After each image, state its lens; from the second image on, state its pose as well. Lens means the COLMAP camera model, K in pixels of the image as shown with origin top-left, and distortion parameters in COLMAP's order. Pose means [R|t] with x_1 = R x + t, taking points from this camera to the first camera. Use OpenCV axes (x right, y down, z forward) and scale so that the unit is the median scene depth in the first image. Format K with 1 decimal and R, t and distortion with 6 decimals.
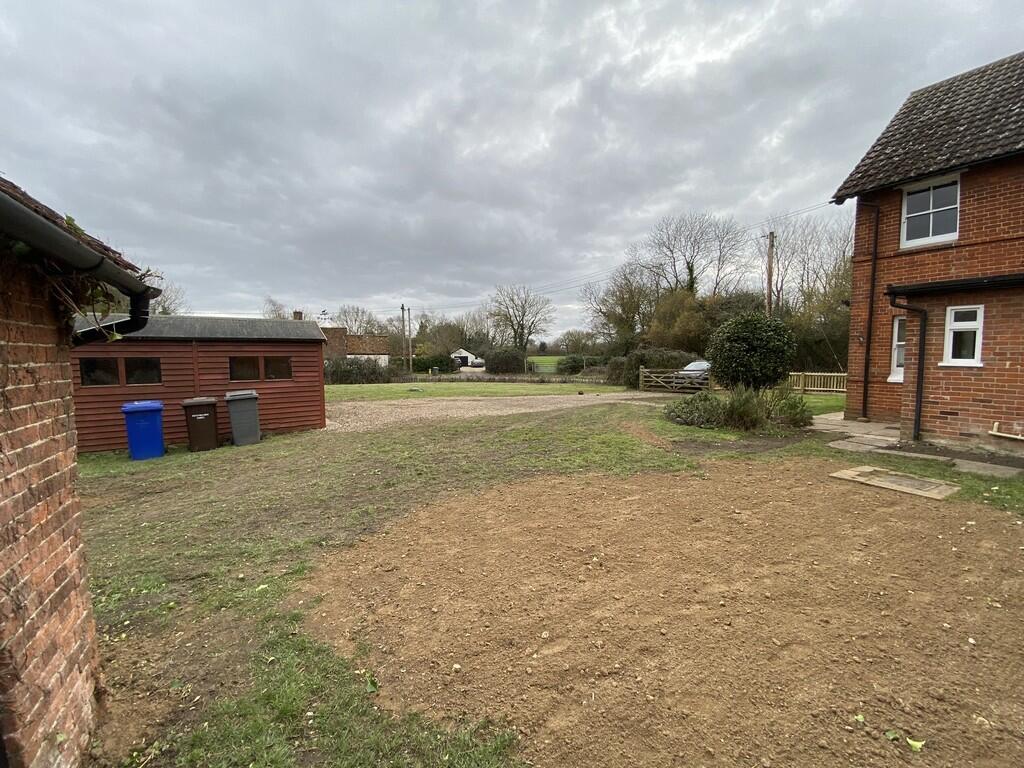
lens RADIAL K [[413.7, 0, 511.9], [0, 413.7, 384.5], [0, 0, 1]] dist [-0.021058, -0.000771]
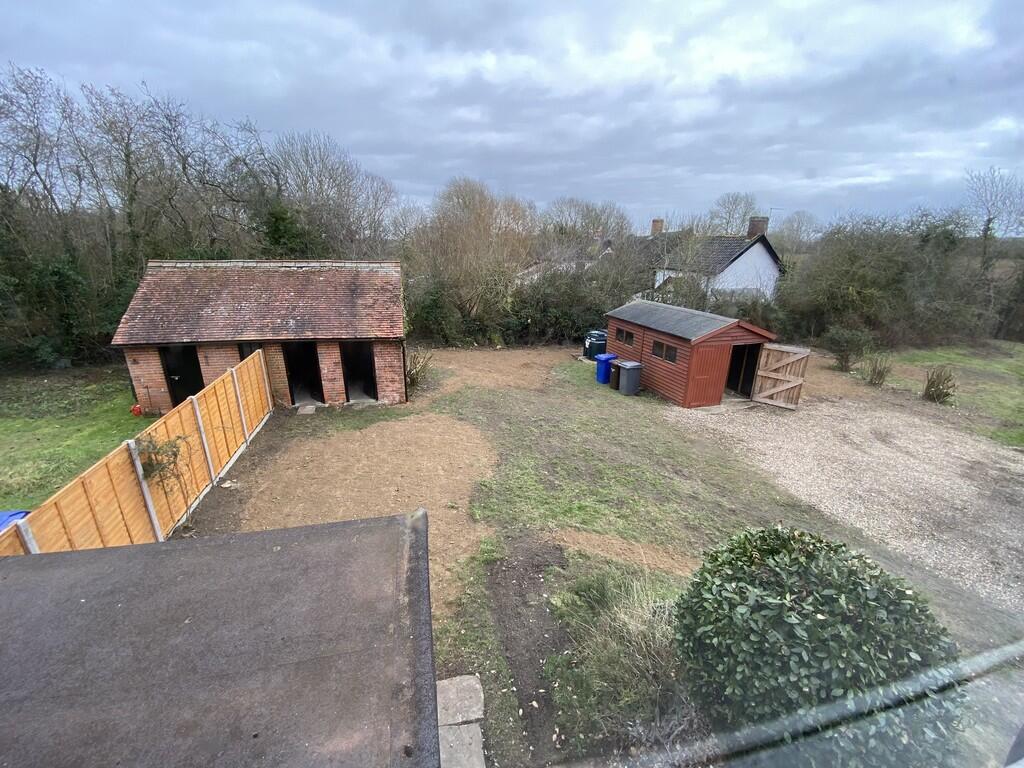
lens RADIAL K [[413.7, 0, 513.9], [0, 413.7, 383.2], [0, 0, 1]] dist [-0.021058, -0.000771]
pose [[-0.281616, 0.296547, -0.912552, 1.026251], [-0.094297, 0.937887, 0.333880, -0.426069], [0.954882, 0.180077, -0.236161, 0.994432]]
